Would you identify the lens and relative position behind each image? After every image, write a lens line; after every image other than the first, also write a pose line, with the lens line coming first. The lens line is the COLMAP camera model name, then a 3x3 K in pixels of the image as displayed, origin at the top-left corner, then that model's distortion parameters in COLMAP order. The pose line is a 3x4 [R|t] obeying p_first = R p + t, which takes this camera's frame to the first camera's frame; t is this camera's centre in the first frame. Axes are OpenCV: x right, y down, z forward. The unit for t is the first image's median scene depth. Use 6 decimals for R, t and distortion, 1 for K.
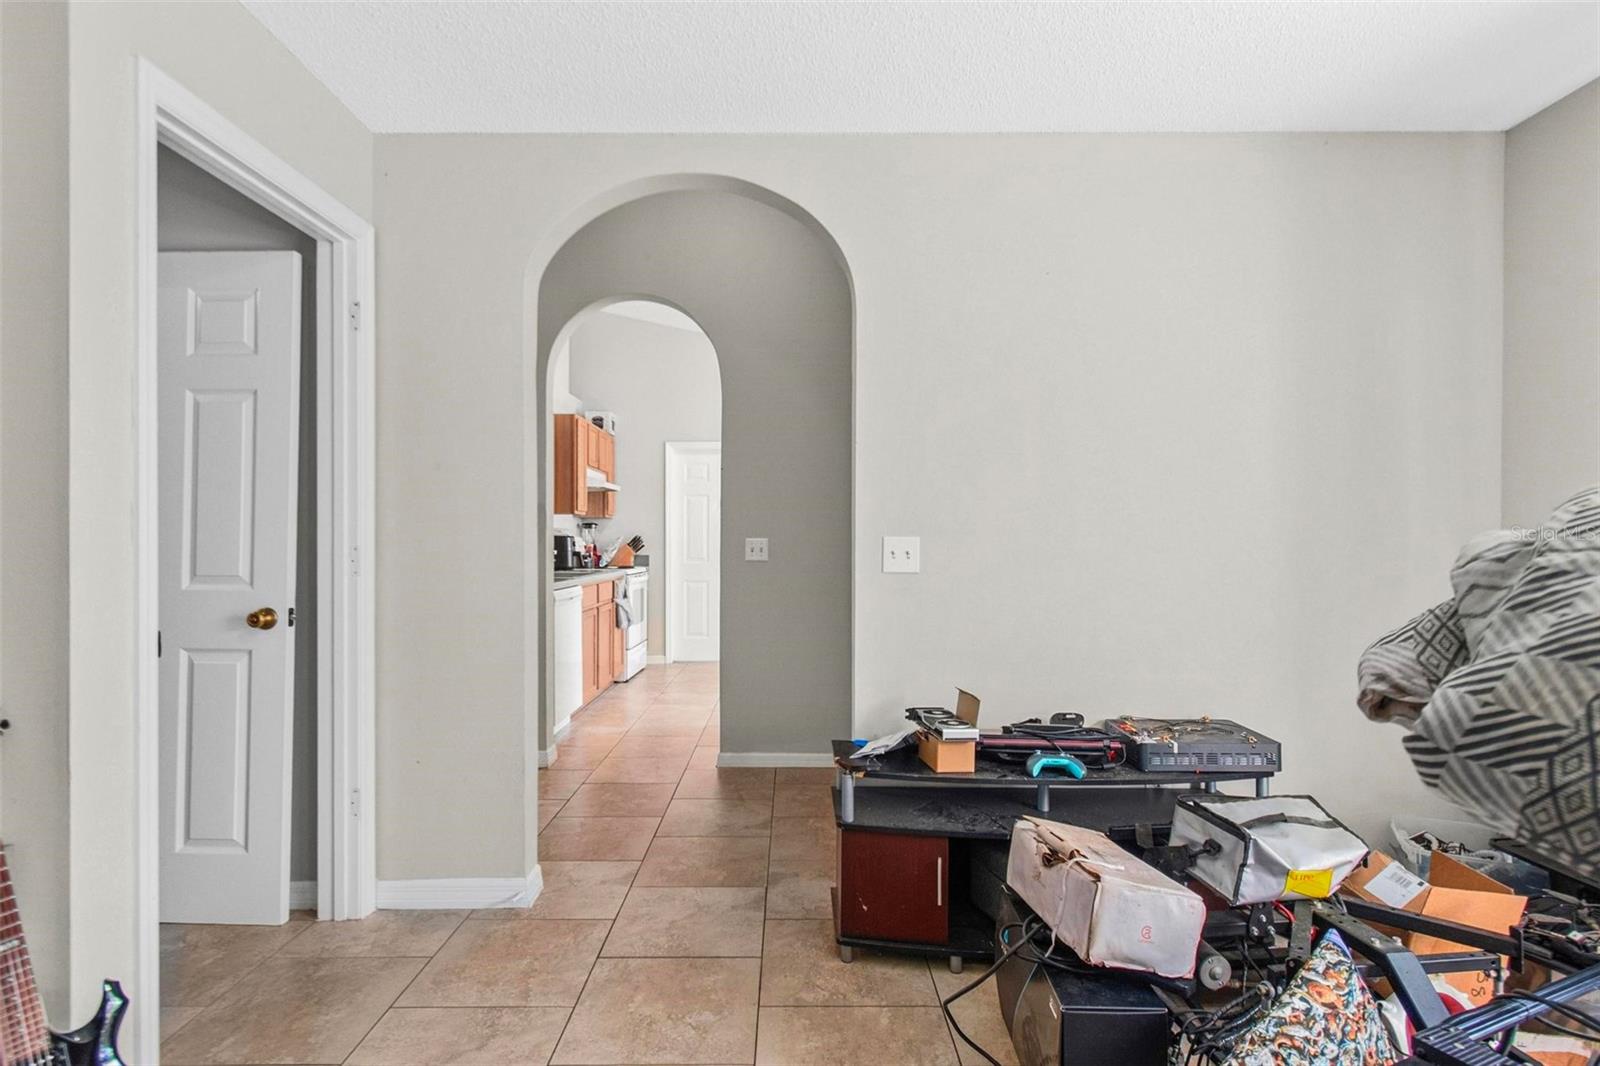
lens RADIAL K [[800.0, 0, 800.0], [0, 800.0, 533.0], [0, 0, 1]] dist [0.001005, 0.000228]
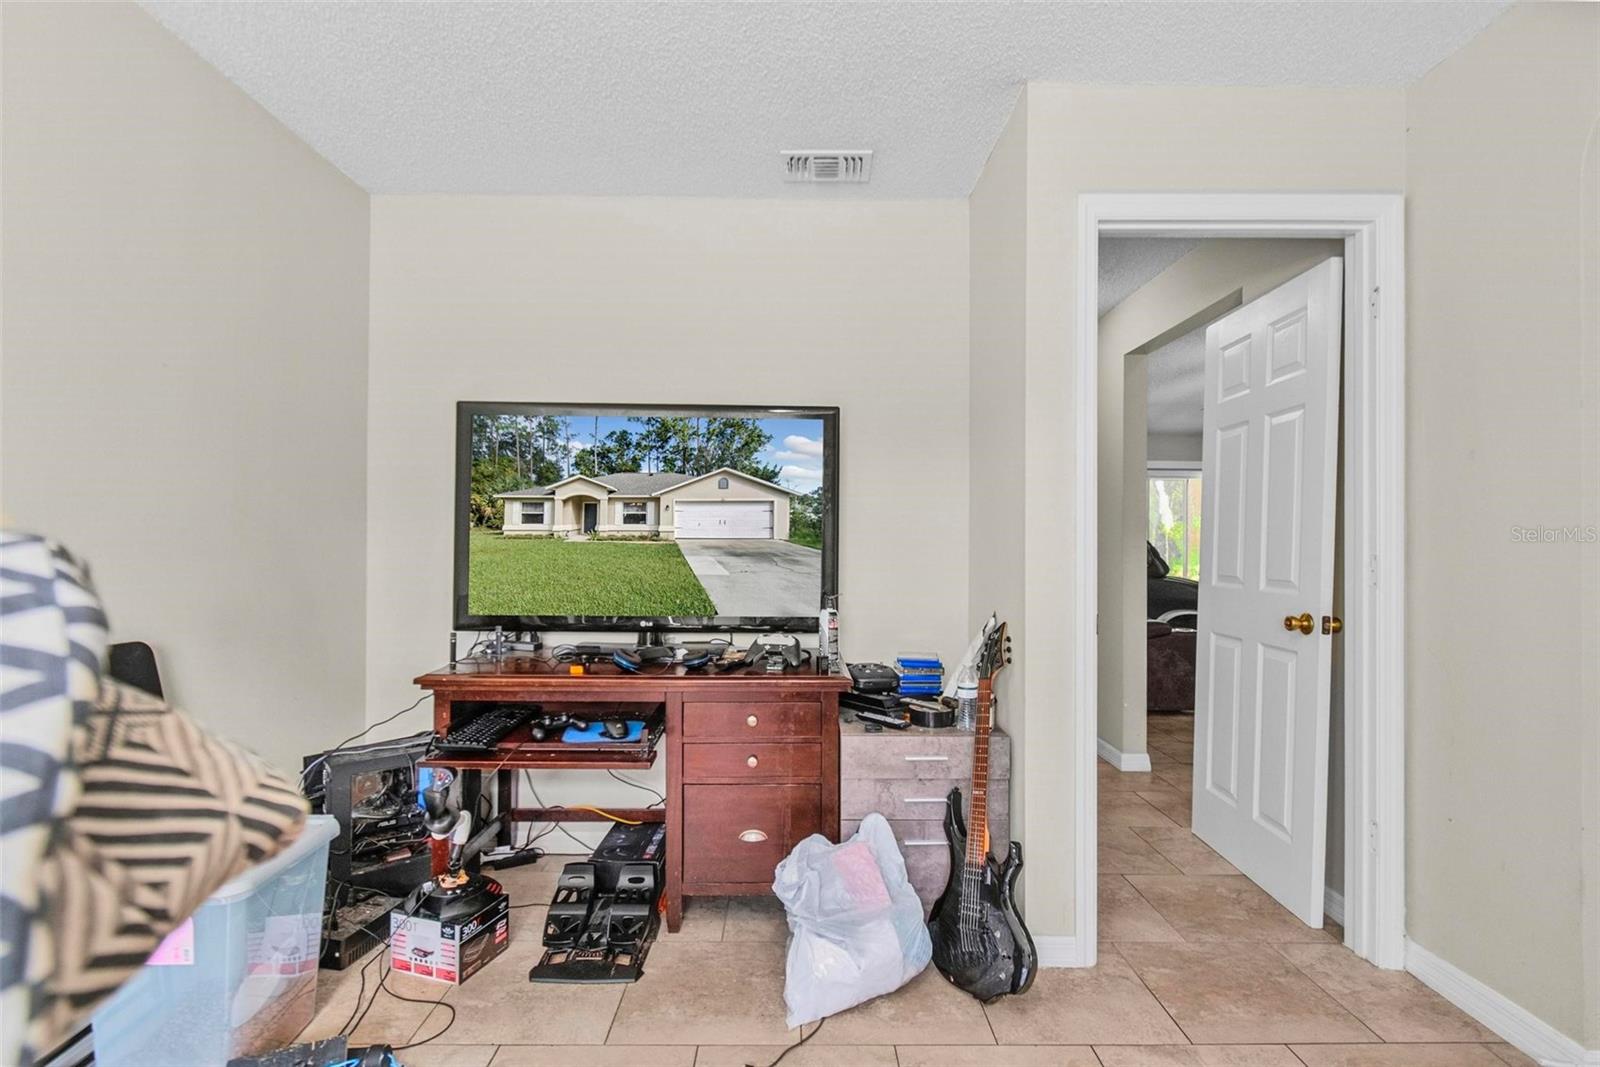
lens RADIAL K [[771.0, 0, 803.1], [0, 771.0, 540.3], [0, 0, 1]] dist [0.001118, -0.000473]
pose [[0.006630, -0.008175, -0.999945, 0.323734], [-0.003974, 0.999958, -0.008202, 0.009749], [0.999970, 0.004028, 0.006597, 0.342381]]
